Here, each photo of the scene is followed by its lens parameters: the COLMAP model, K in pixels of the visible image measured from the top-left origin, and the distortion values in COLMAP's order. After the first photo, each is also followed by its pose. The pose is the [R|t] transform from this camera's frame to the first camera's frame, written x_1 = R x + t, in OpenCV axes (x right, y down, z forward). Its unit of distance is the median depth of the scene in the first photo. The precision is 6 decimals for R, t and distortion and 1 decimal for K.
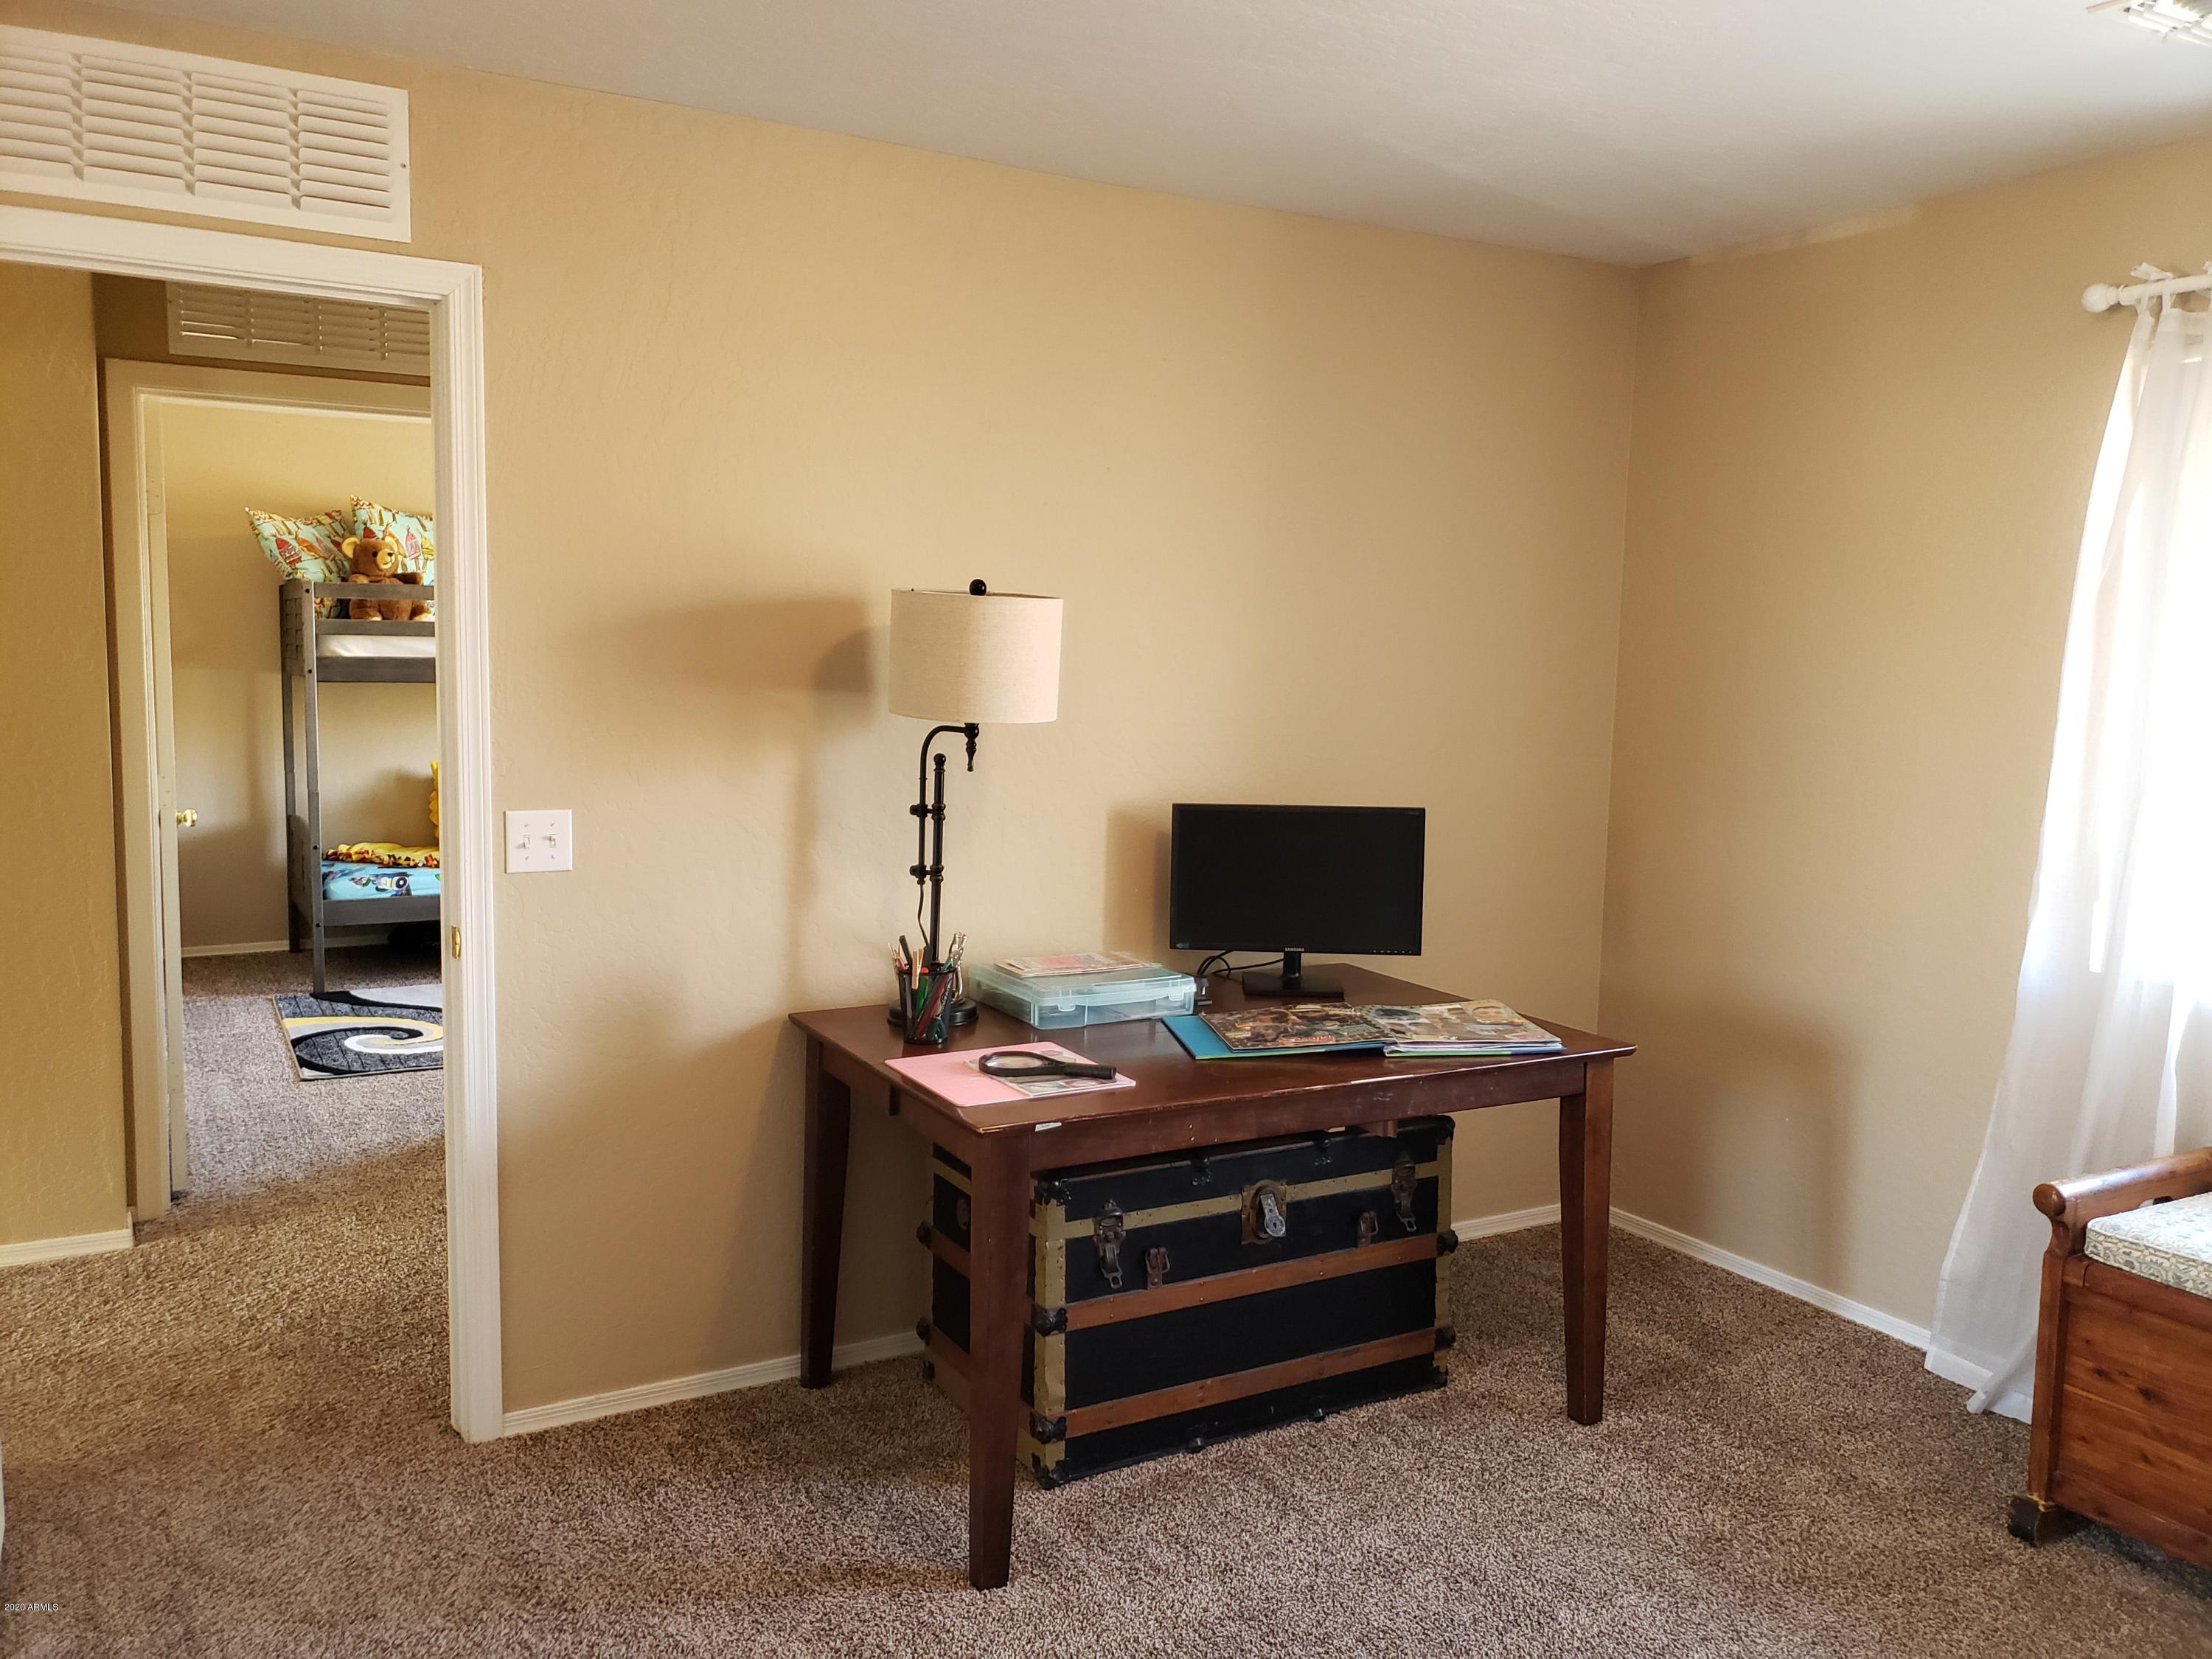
lens RADIAL K [[1721.6, 0, 1101.4], [0, 1721.6, 824.4], [0, 0, 1]] dist [0.067654, -0.059115]
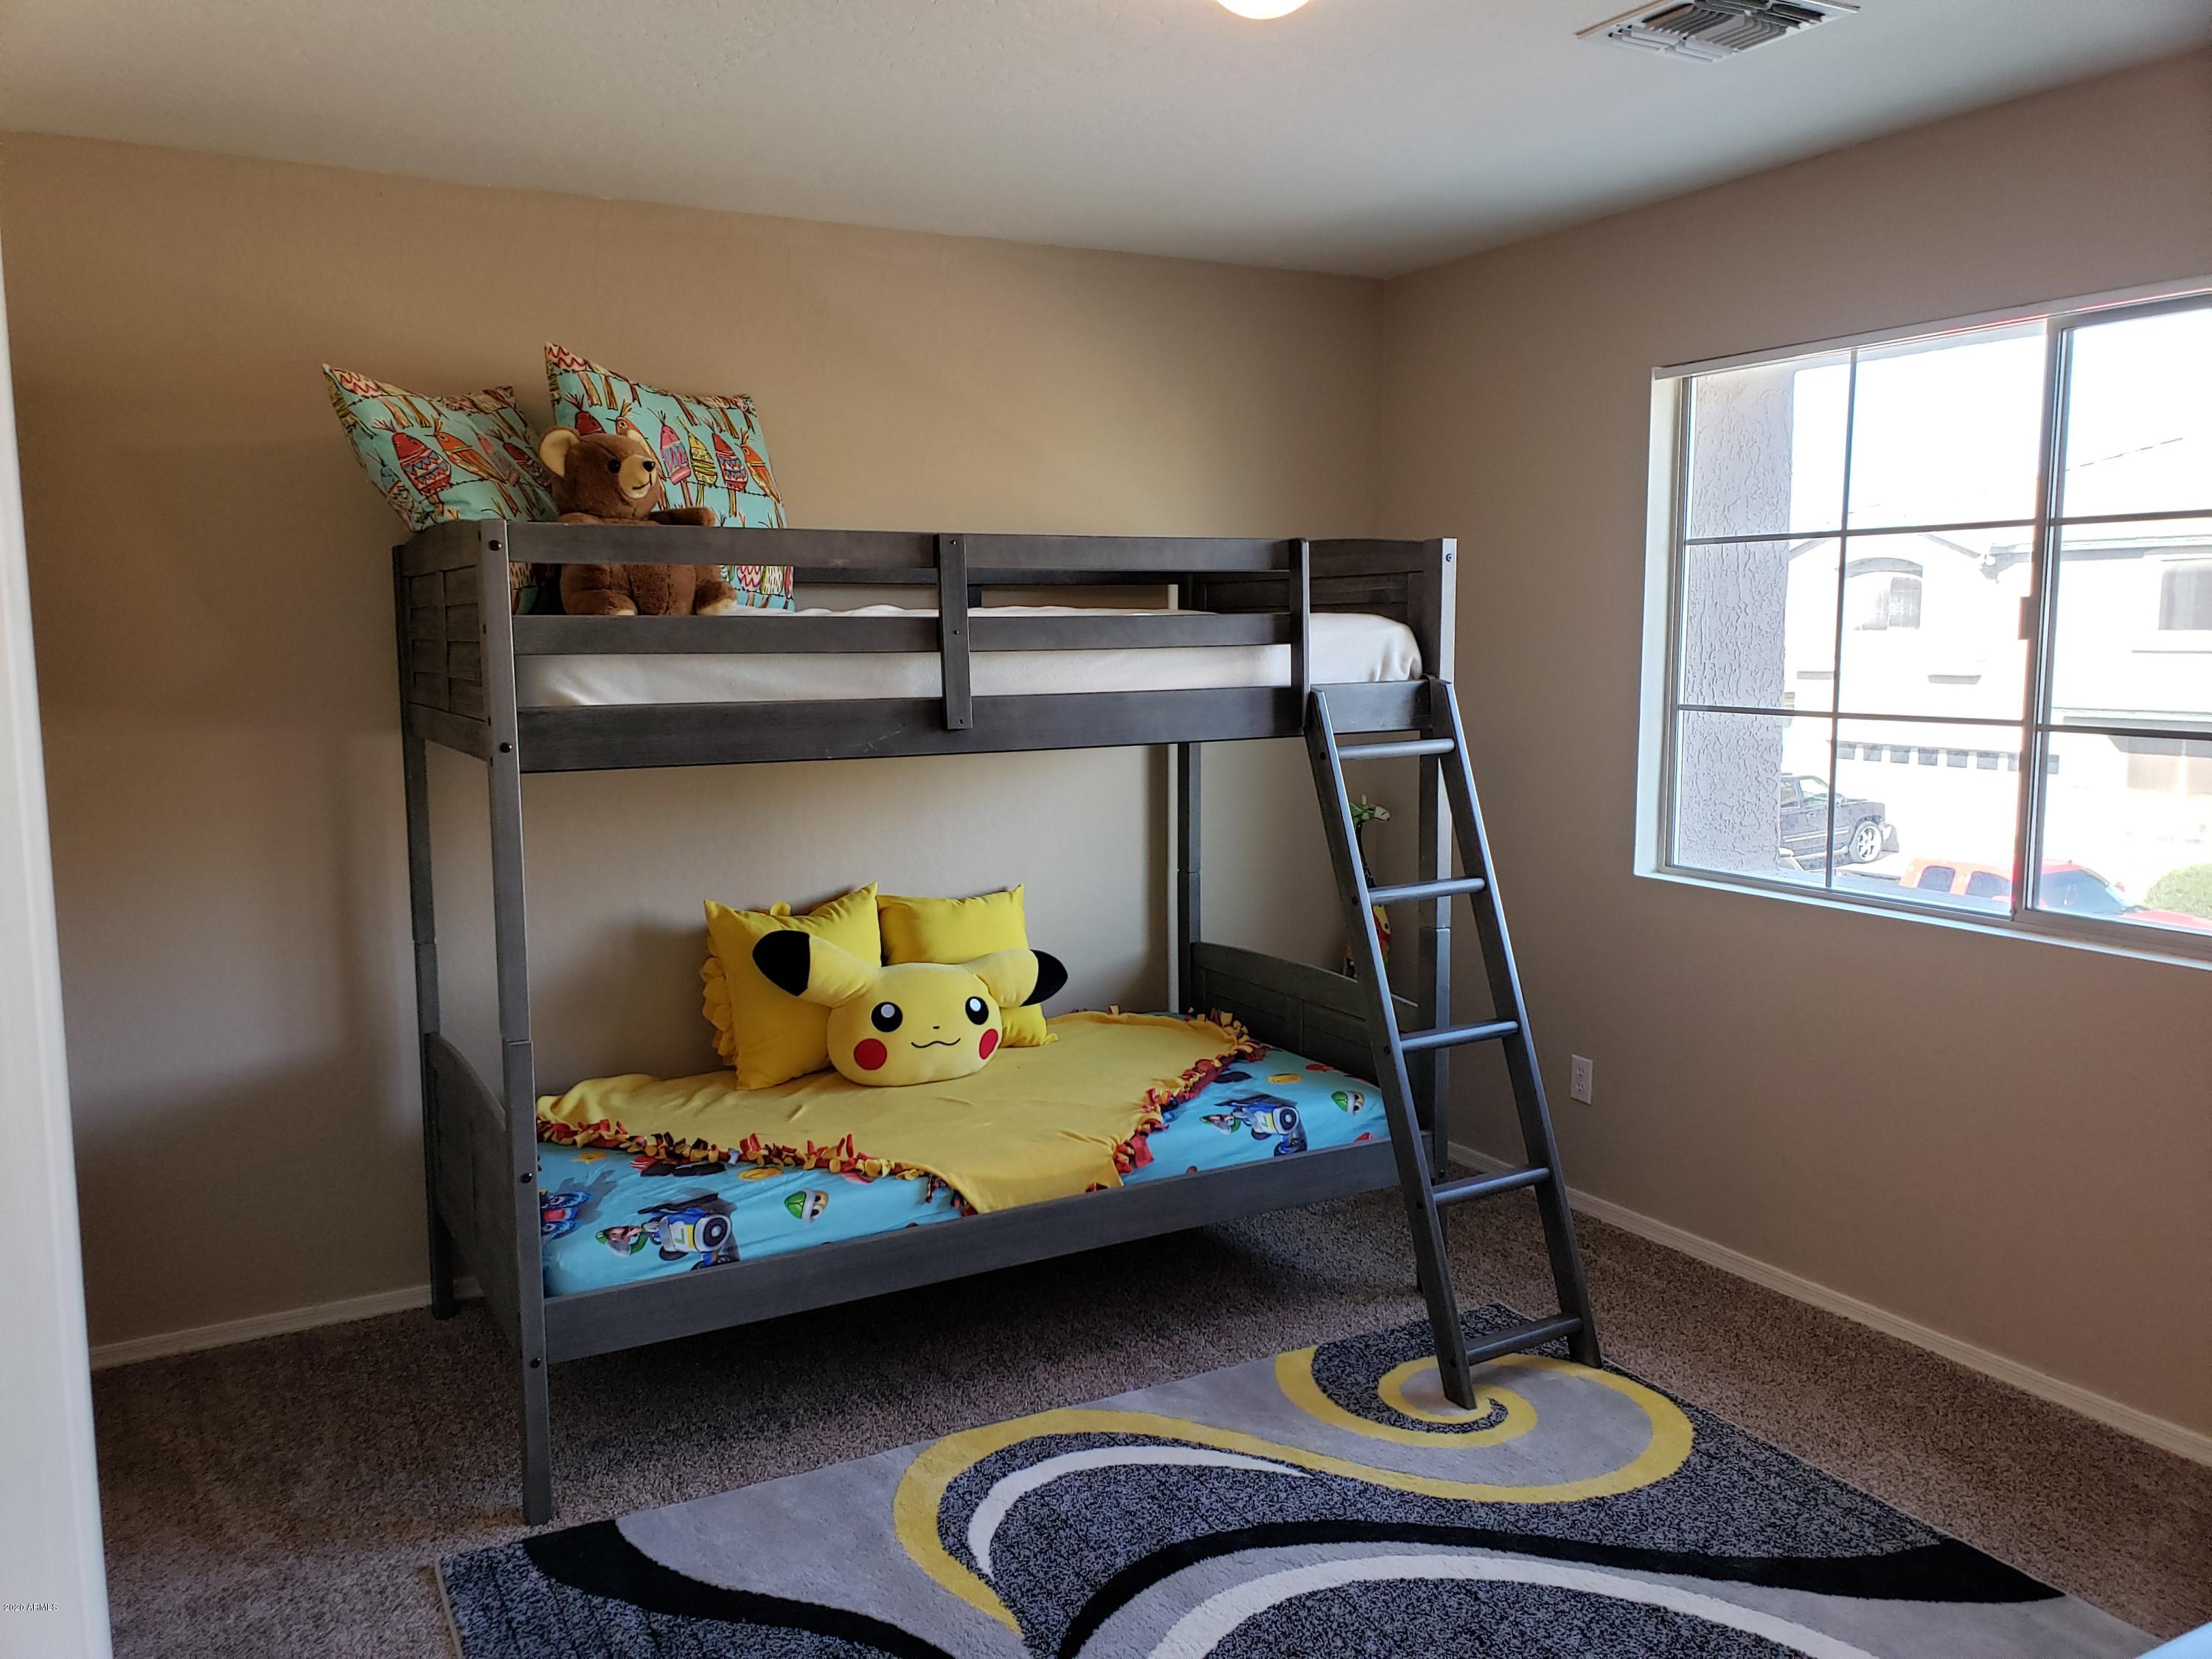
lens RADIAL K [[1721.6, 0, 1111.0], [0, 1721.6, 832.9], [0, 0, 1]] dist [0.067654, -0.059115]
pose [[0.999726, -0.022243, -0.007310, -0.289267], [0.022362, 0.999611, 0.016666, -0.066288], [0.006936, -0.016825, 0.999834, 0.556525]]
